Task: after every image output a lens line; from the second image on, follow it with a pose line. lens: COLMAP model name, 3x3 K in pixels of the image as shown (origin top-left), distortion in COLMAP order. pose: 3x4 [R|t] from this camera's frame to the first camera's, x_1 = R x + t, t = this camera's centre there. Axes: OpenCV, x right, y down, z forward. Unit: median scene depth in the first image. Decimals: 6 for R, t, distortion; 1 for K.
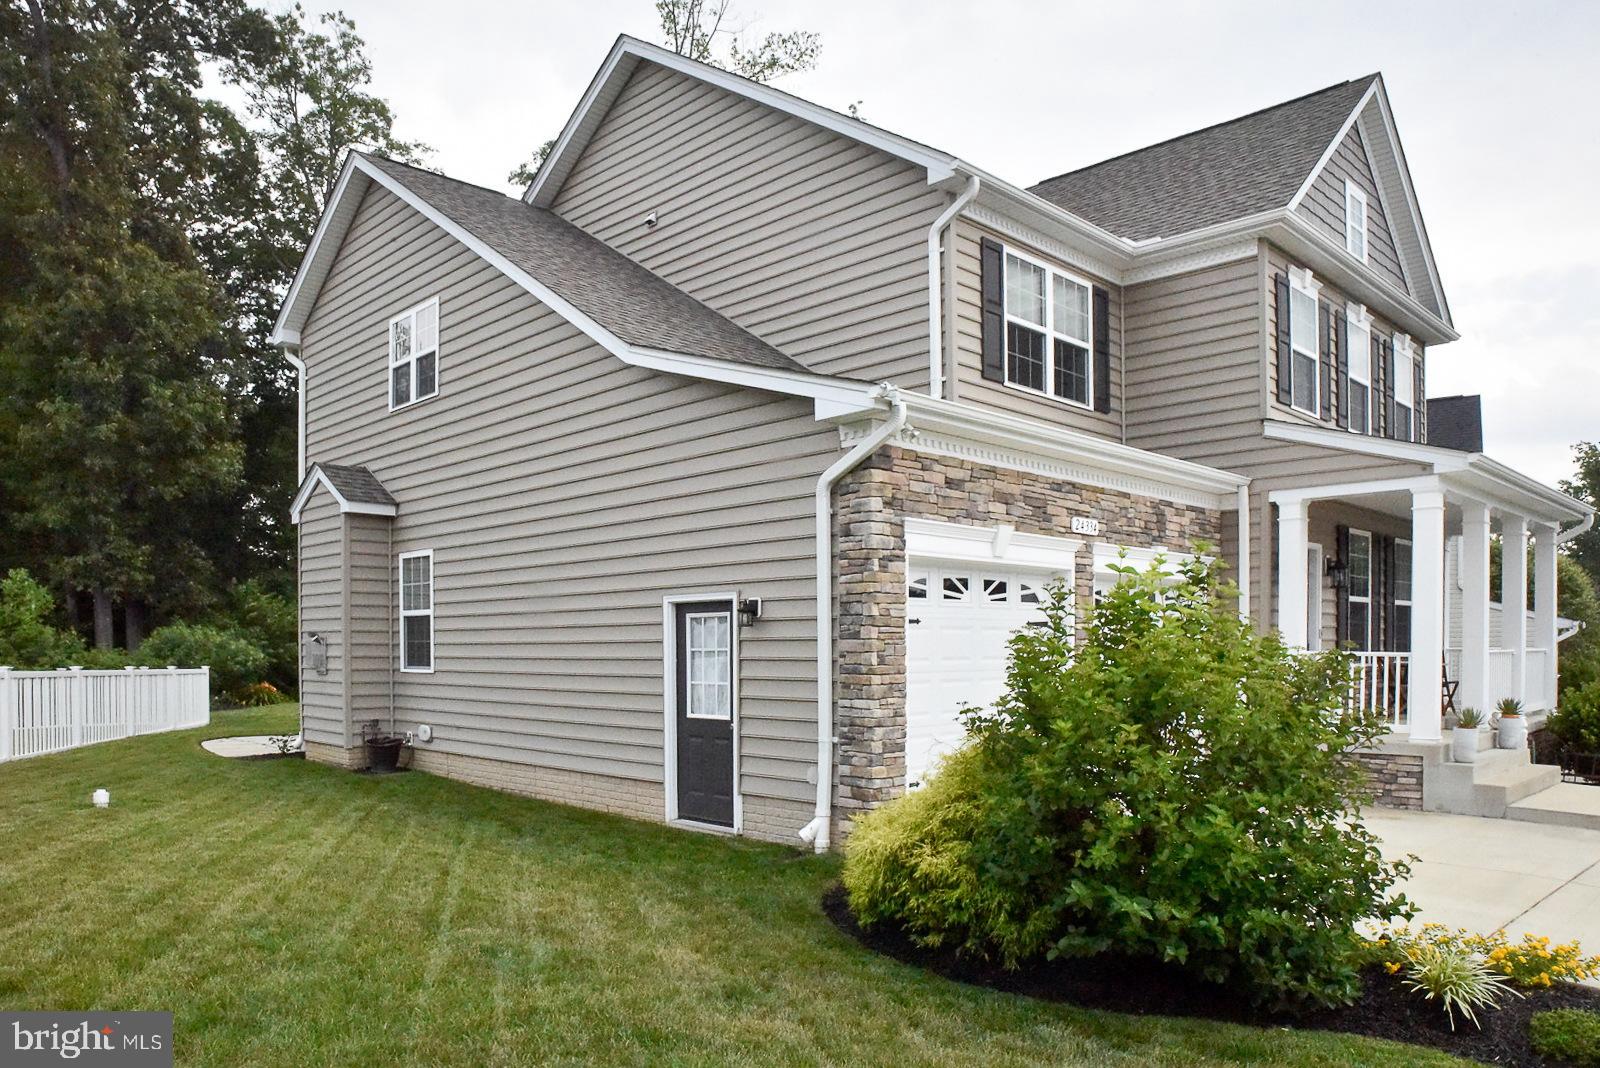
lens RADIAL K [[1014.6, 0, 797.2], [0, 1014.6, 674.8], [0, 0, 1]] dist [-0.044584, -0.000317]
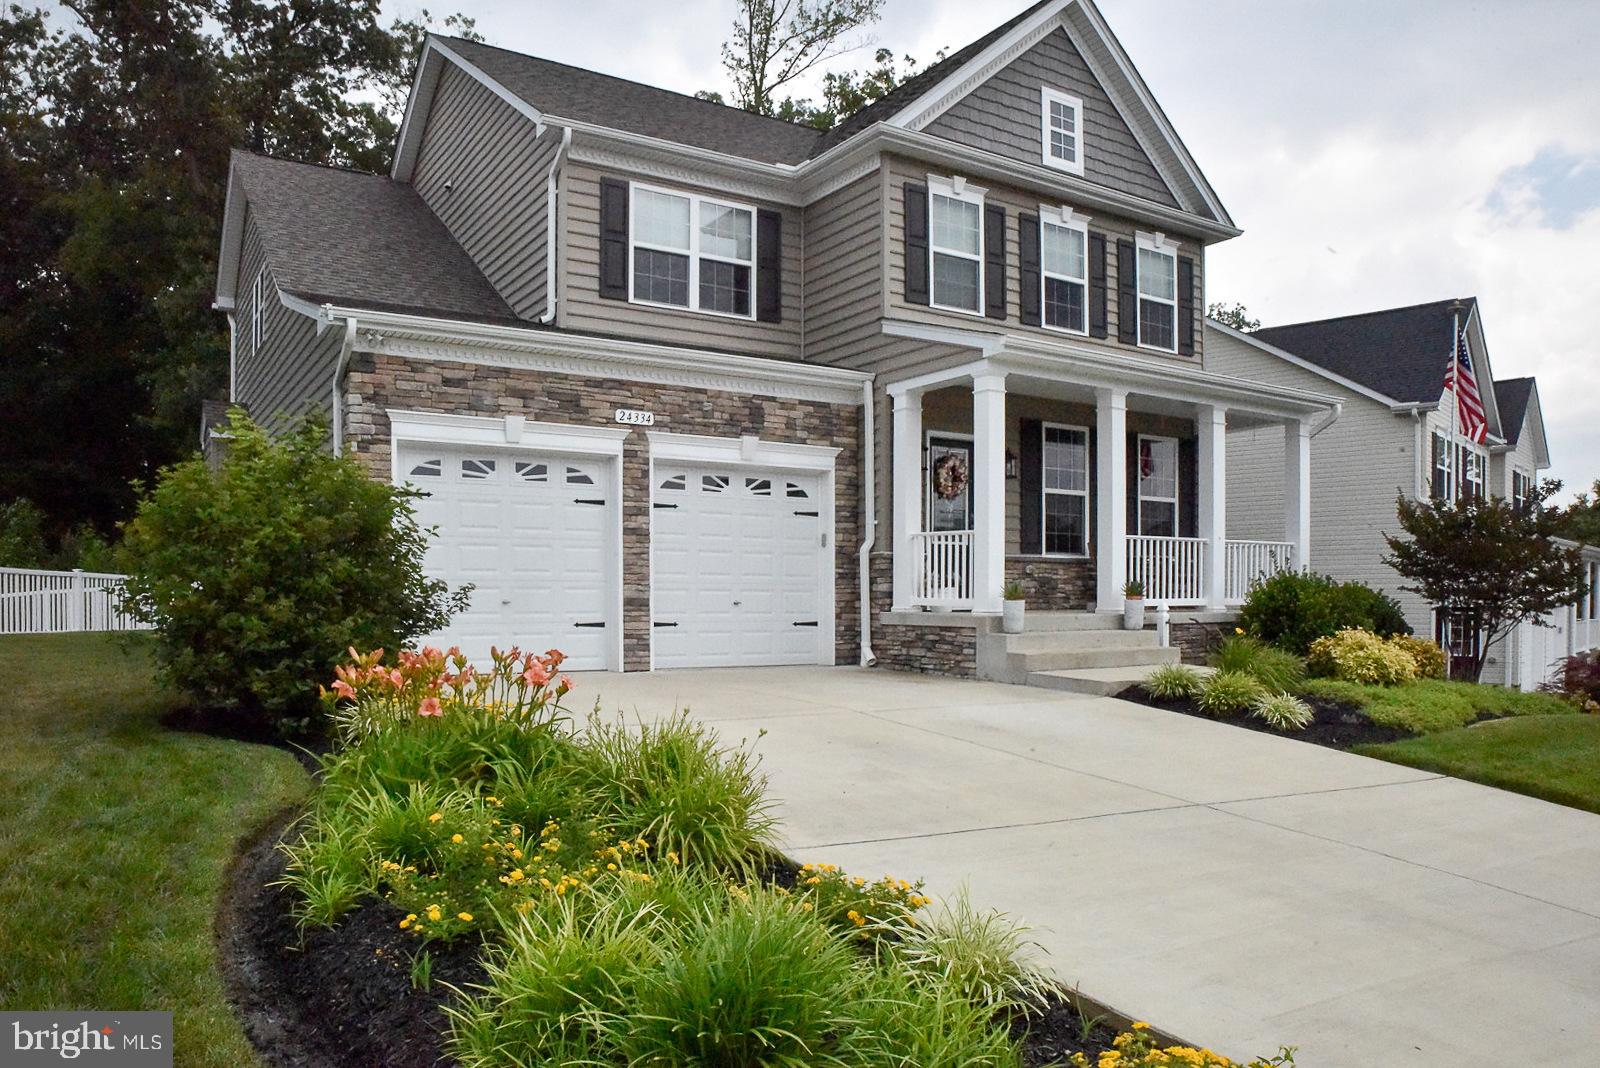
lens RADIAL K [[1023.7, 0, 756.5], [0, 1023.7, 617.8], [0, 0, 1]] dist [-0.104014, 0.076489]
pose [[0.973526, 0.013379, -0.228186, 0.632303], [-0.014909, 0.999876, -0.004984, 0.078487], [0.228091, 0.008254, 0.973605, -0.090792]]
